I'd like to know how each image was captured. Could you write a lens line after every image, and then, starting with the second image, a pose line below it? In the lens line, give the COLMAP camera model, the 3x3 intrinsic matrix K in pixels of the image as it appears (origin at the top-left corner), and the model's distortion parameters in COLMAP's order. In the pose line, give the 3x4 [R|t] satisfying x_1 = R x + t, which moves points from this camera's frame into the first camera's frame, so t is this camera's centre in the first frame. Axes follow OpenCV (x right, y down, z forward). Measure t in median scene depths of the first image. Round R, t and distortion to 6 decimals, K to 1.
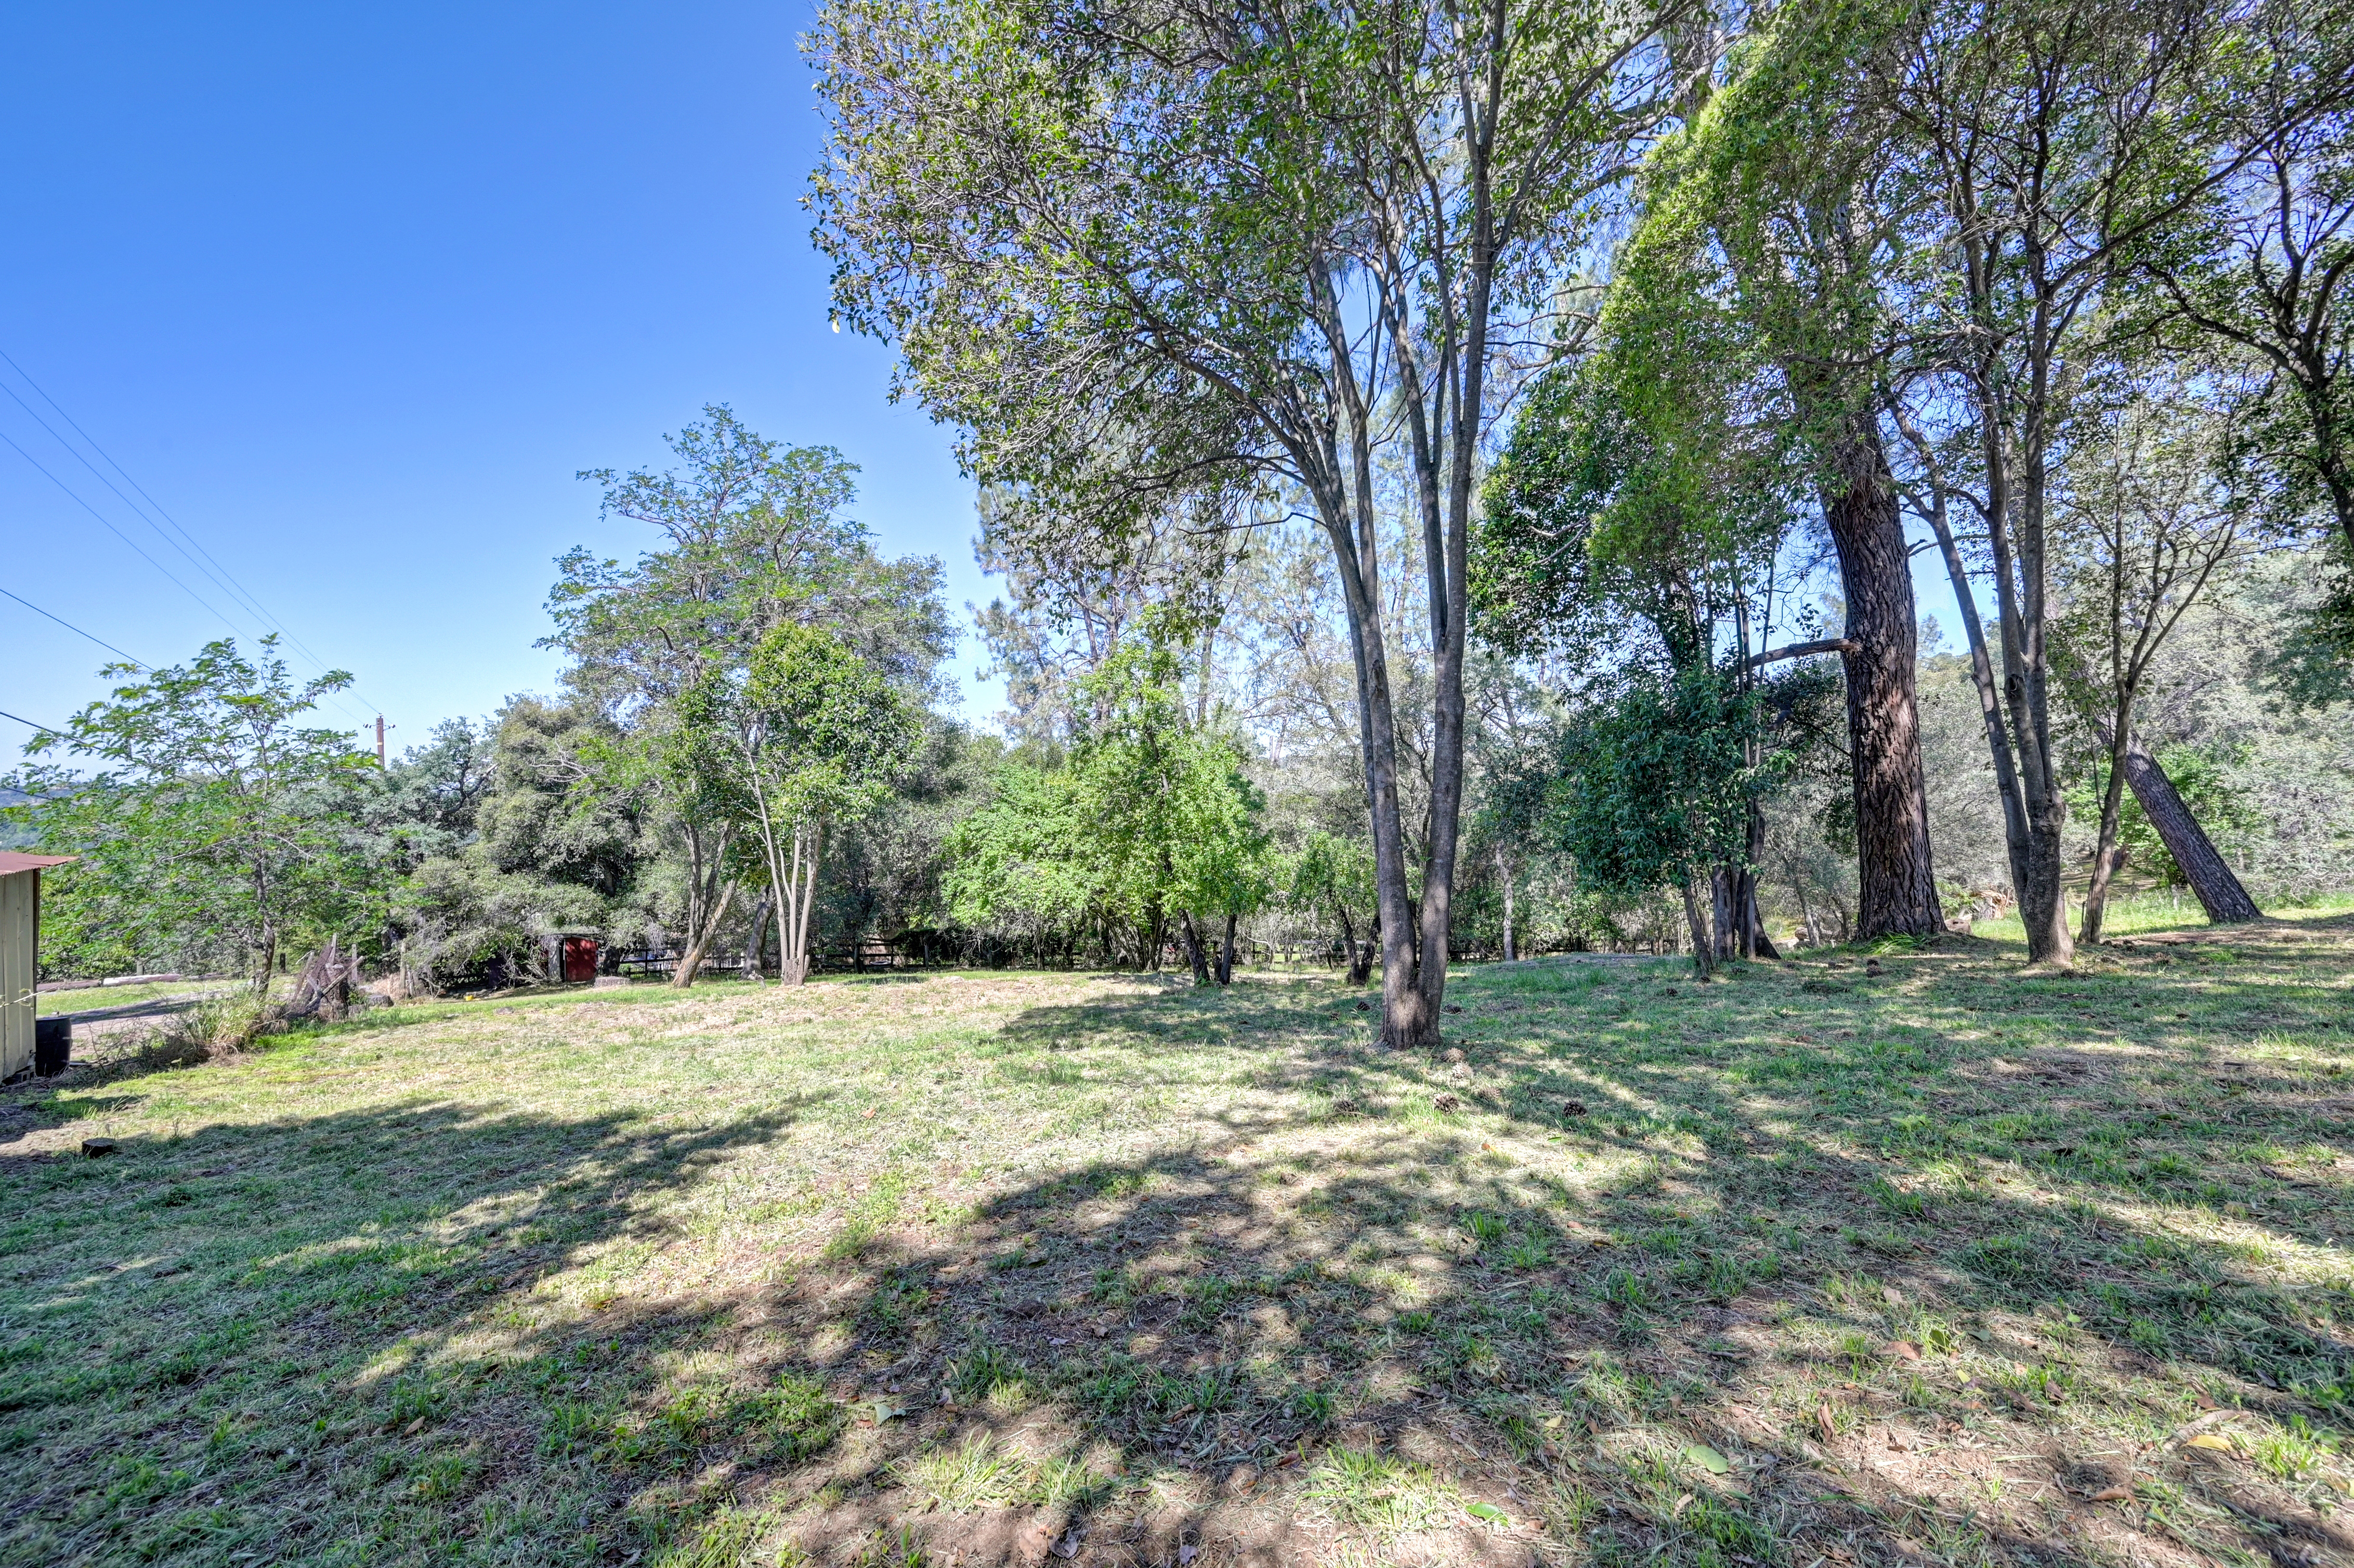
lens RADIAL K [[938.3, 0, 1177.2], [0, 938.3, 787.7], [0, 0, 1]] dist [0.001108, -0.000027]
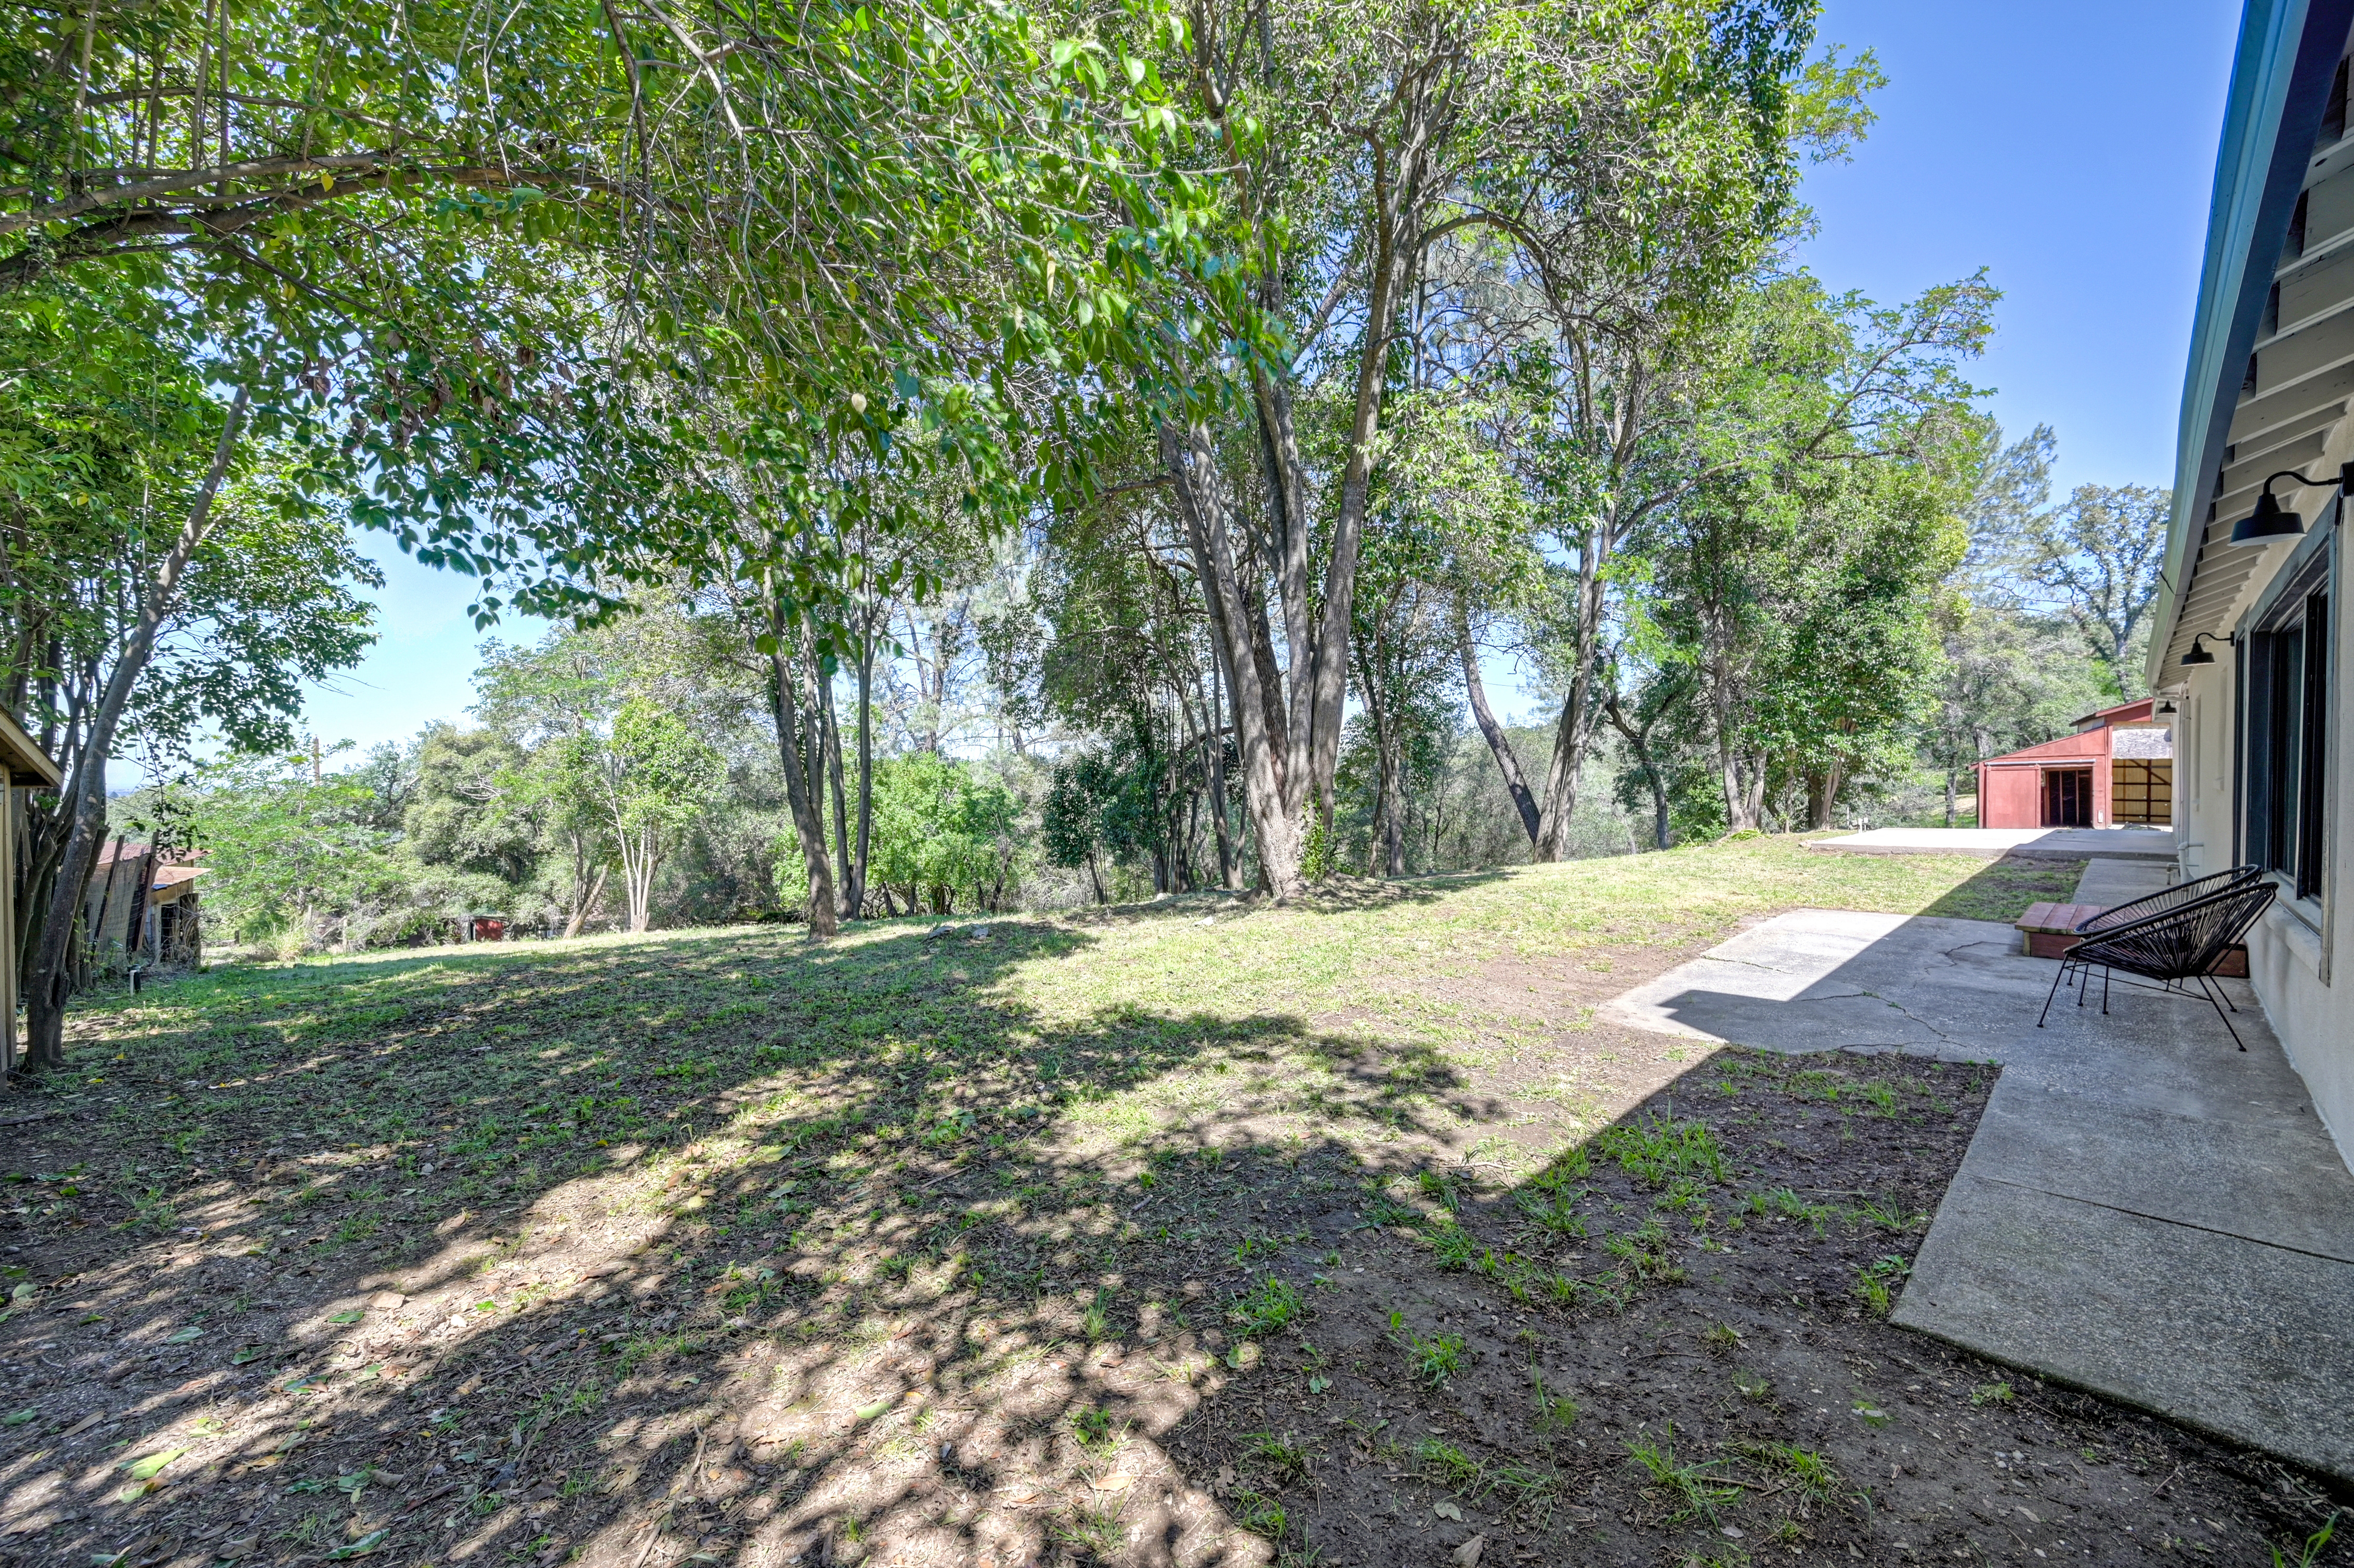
lens RADIAL K [[938.3, 0, 1177.0], [0, 938.3, 786.6], [0, 0, 1]] dist [0.001108, -0.000027]
pose [[0.997339, 0.002890, 0.072844, 0.196646], [-0.003089, 0.999992, 0.002624, -0.020915], [-0.072836, -0.002842, 0.997340, -0.331978]]
